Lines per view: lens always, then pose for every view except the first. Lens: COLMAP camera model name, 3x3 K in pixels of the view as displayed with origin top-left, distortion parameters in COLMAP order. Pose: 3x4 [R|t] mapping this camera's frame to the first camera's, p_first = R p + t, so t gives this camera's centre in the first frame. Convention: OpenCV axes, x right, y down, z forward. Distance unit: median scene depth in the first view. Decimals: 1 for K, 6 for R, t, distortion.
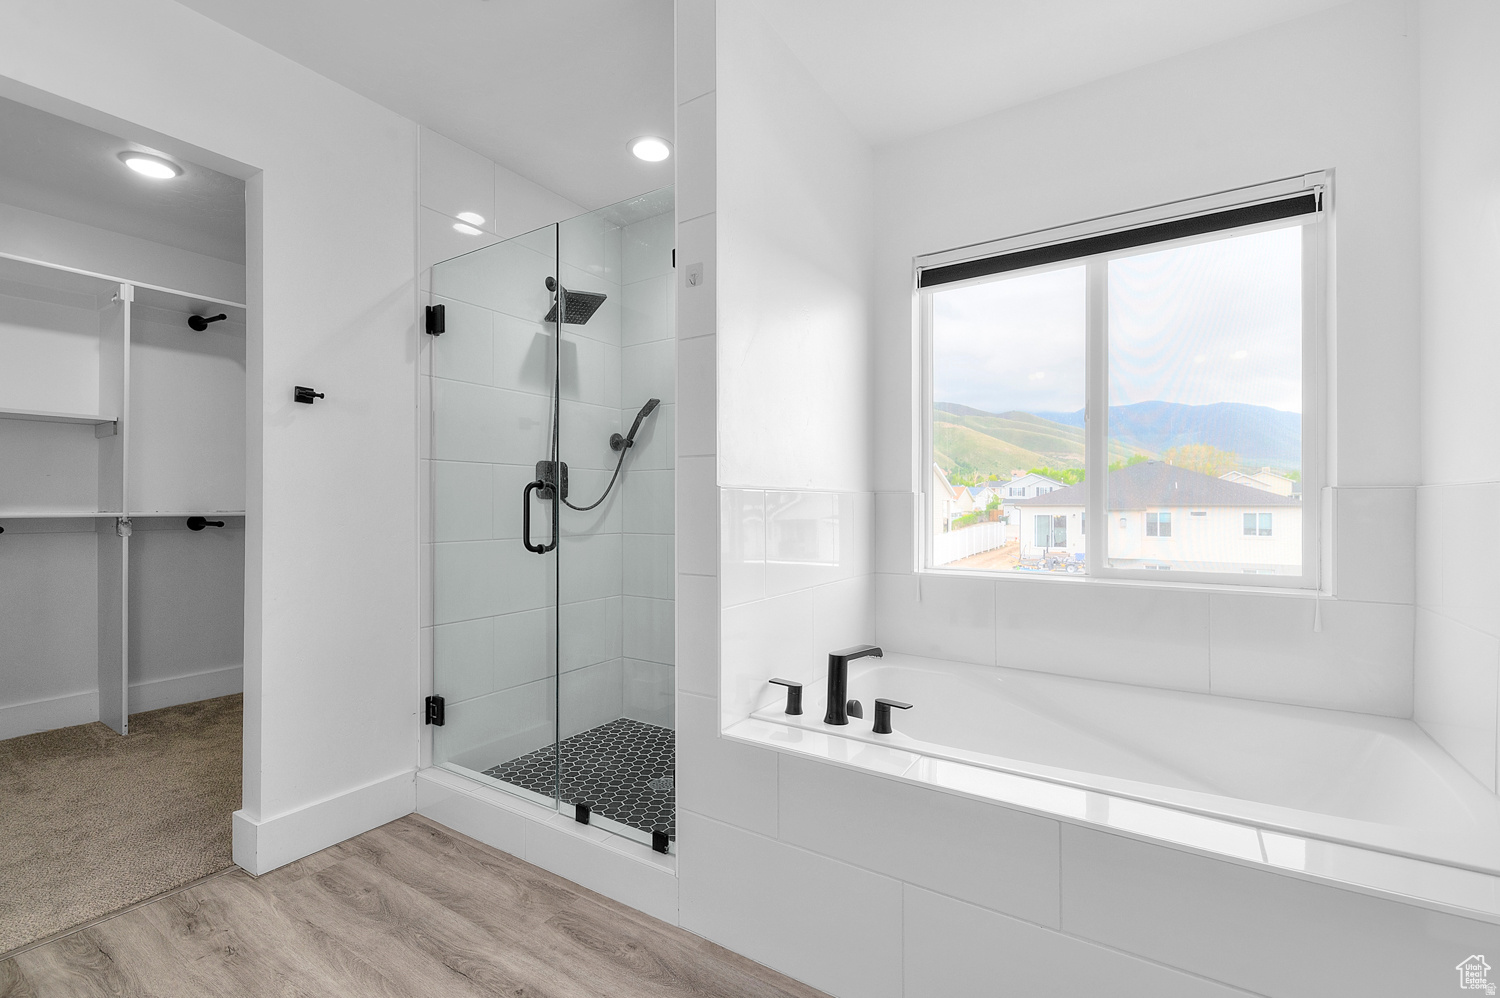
lens RADIAL K [[654.5, 0, 748.6], [0, 654.5, 502.5], [0, 0, 1]] dist [0.001515, -0.000730]
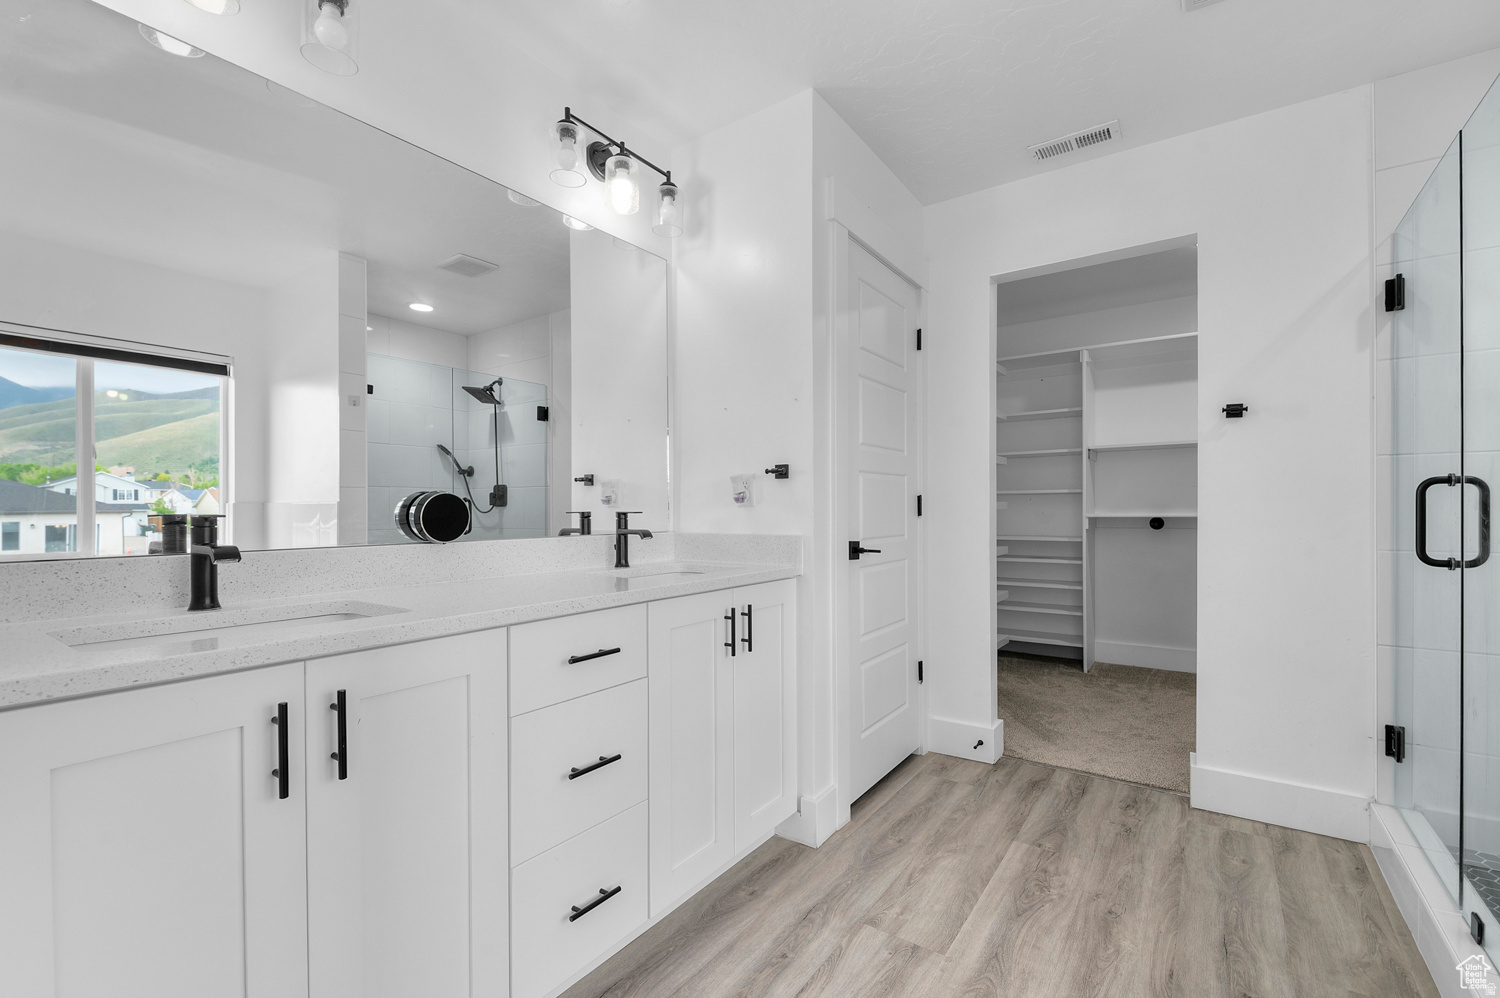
lens RADIAL K [[654.5, 0, 752.2], [0, 654.5, 508.2], [0, 0, 1]] dist [0.001515, -0.000730]
pose [[-0.056059, -0.005518, -0.998412, 0.542209], [0.012591, 0.999901, -0.006233, 0.000326], [0.998348, -0.012920, -0.055984, 0.245240]]
